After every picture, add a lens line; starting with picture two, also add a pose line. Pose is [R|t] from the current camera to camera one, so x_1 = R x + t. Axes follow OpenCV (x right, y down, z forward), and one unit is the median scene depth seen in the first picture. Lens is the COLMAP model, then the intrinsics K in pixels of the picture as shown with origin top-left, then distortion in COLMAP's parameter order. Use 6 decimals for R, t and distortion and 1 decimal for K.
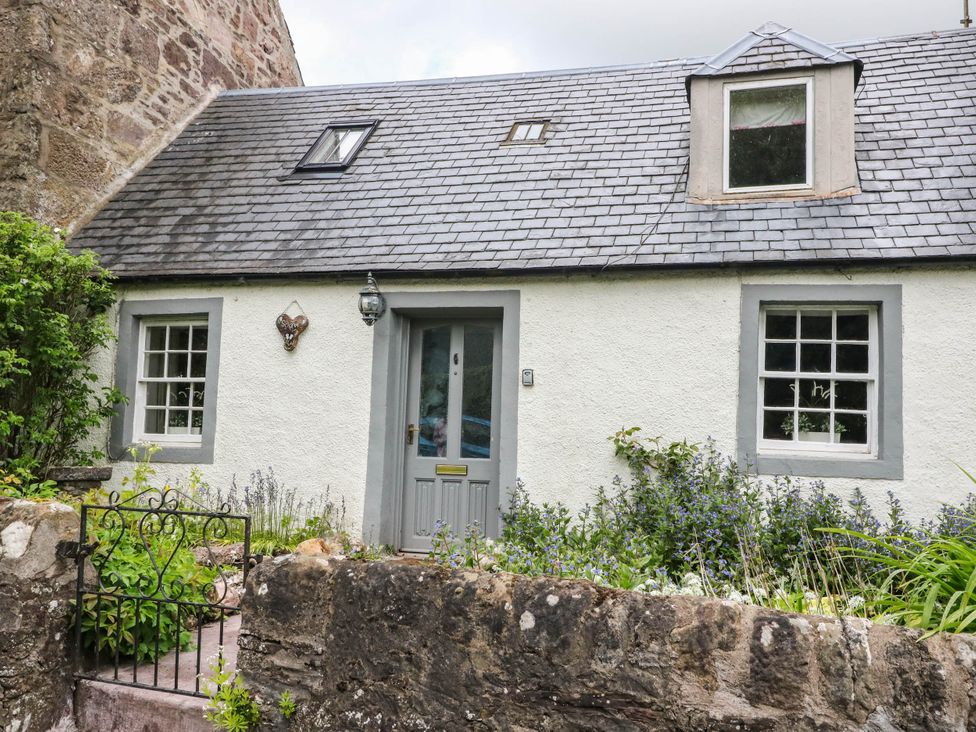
lens RADIAL K [[825.5, 0, 469.3], [0, 825.5, 367.9], [0, 0, 1]] dist [0.011064, -0.005376]
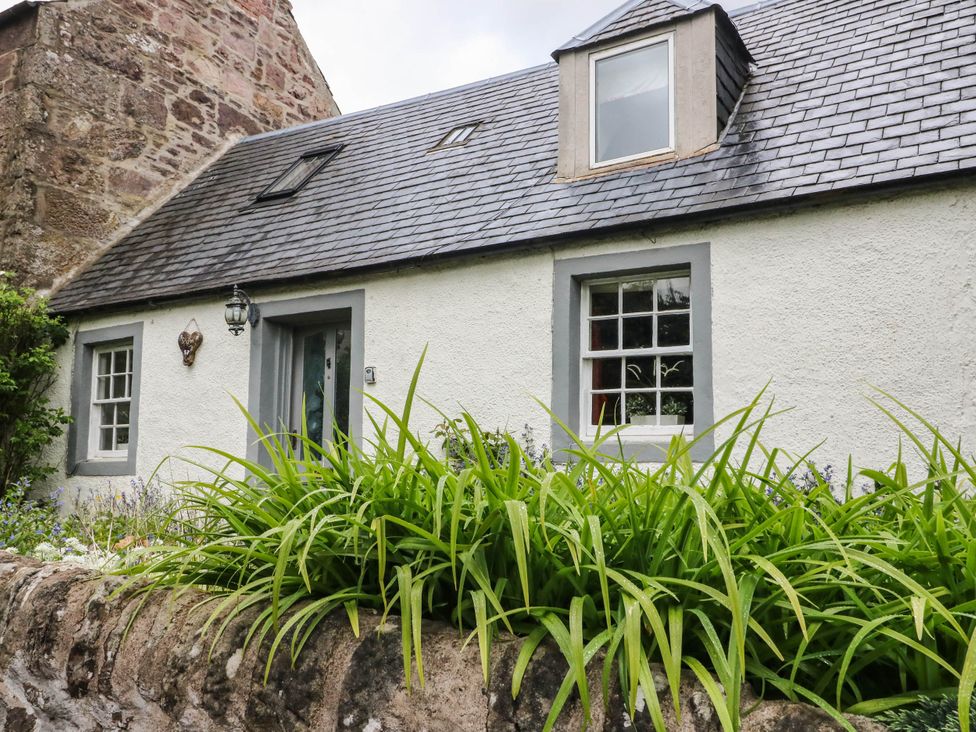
lens RADIAL K [[825.5, 0, 469.3], [0, 825.5, 367.9], [0, 0, 1]] dist [0.011064, -0.005376]
pose [[0.964435, -0.062452, -0.256838, 0.380685], [0.052038, 0.997531, -0.047150, 0.048099], [0.259148, 0.032108, 0.965304, 0.063971]]
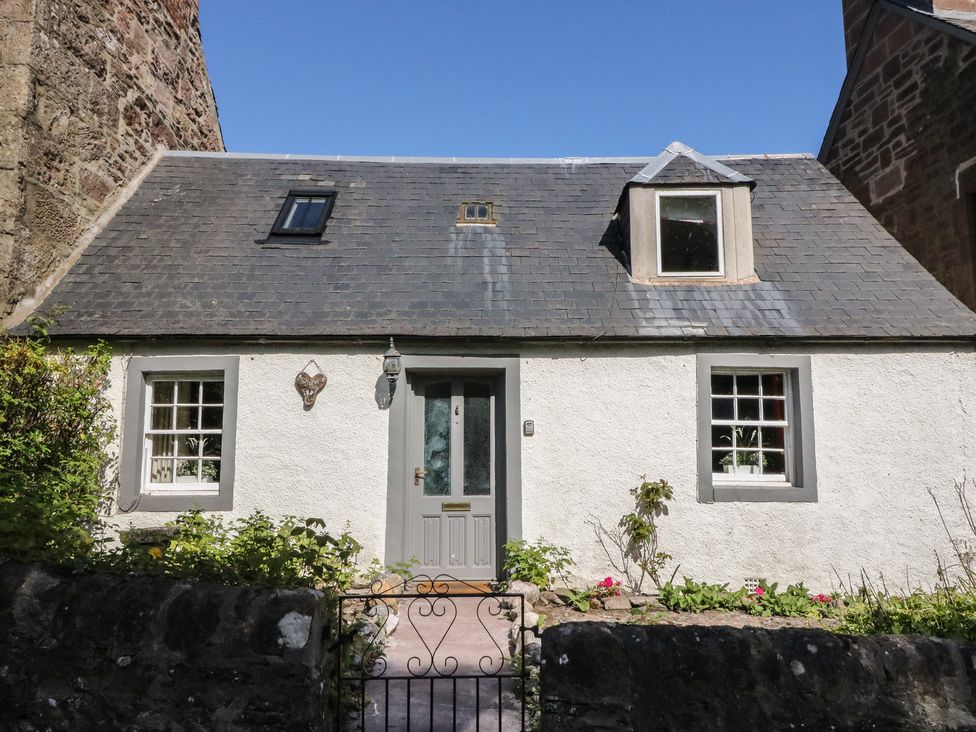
lens RADIAL K [[710.2, 0, 469.4], [0, 710.2, 365.6], [0, 0, 1]] dist [0.004606, -0.002282]
pose [[0.966445, -0.001109, 0.256870, -0.240064], [0.007408, 0.999695, -0.023556, -0.047207], [-0.256765, 0.024669, 0.966159, 0.019429]]
